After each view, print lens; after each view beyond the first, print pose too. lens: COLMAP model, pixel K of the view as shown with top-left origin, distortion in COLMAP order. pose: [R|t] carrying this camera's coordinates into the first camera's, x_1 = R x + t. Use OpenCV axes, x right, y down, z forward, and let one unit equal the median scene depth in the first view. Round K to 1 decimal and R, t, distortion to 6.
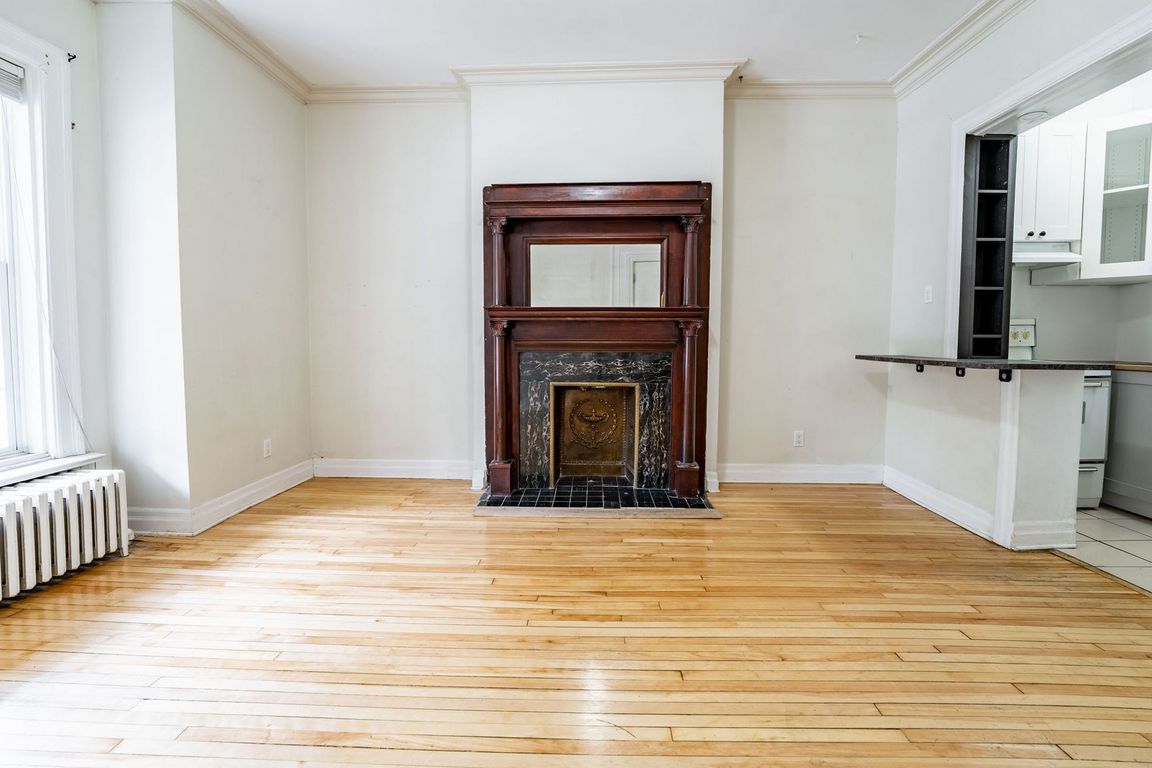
lens RADIAL K [[526.1, 0, 575.1], [0, 526.1, 367.8], [0, 0, 1]] dist [-0.016689, 0.001053]
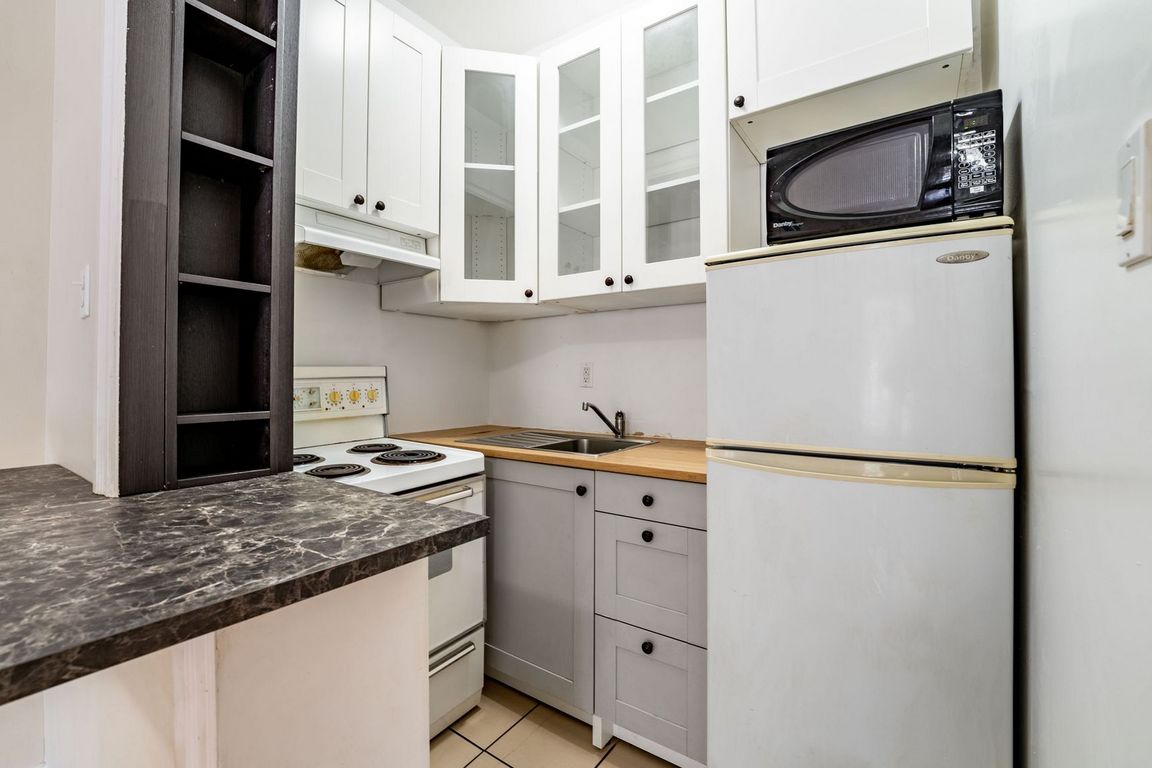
lens RADIAL K [[484.6, 0, 582.0], [0, 484.6, 370.1], [0, 0, 1]] dist [-0.026523, 0.000013]
pose [[0.542560, 0.008236, 0.839976, 0.575051], [0.049292, 0.997917, -0.041624, -0.059407], [-0.838569, 0.063987, 0.541024, 0.547896]]
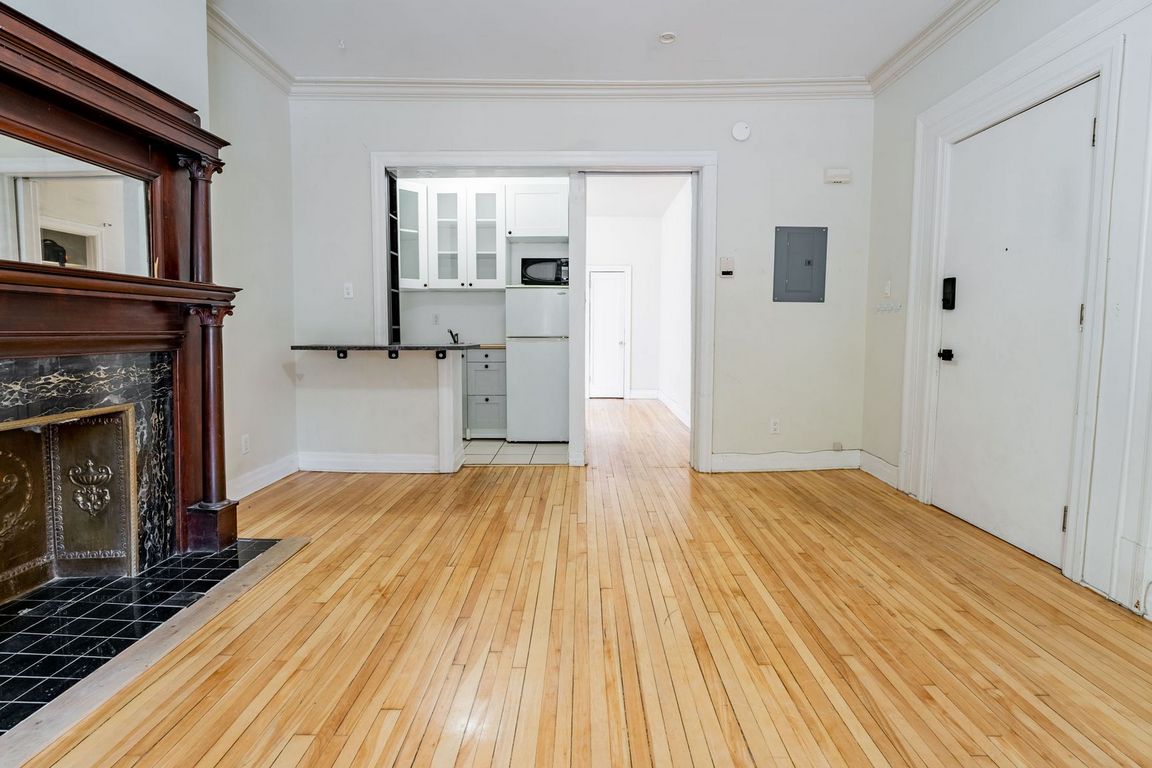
lens RADIAL K [[548.8, 0, 578.3], [0, 548.8, 367.6], [0, 0, 1]] dist [-0.017292, 0.000483]
pose [[-0.029135, -0.070867, 0.997060, -0.535540], [0.053622, 0.995937, 0.072354, -0.030411], [-0.998136, 0.055573, -0.025216, 0.514132]]
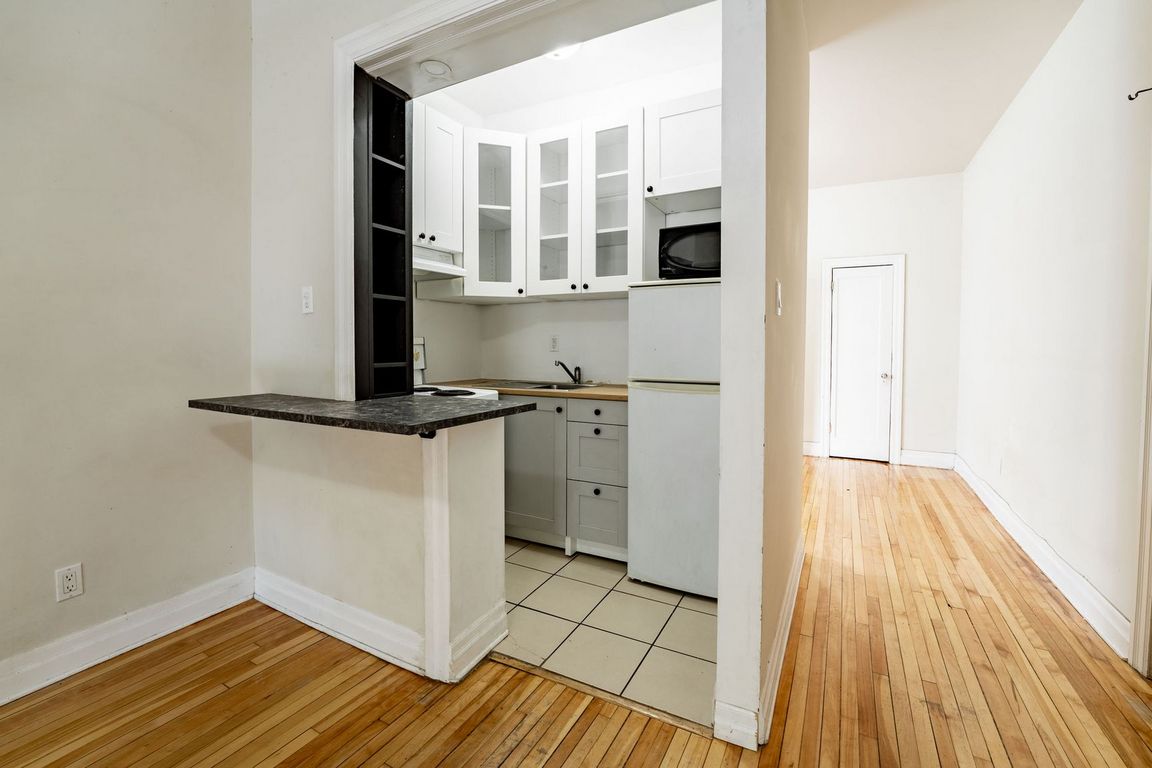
lens RADIAL K [[494.7, 0, 578.7], [0, 494.7, 357.3], [0, 0, 1]] dist [-0.023261, 0.000287]
pose [[0.440575, -0.026176, 0.897334, 0.268298], [0.049327, 0.998771, 0.004916, -0.054494], [-0.896360, 0.042097, 0.441325, 0.420534]]
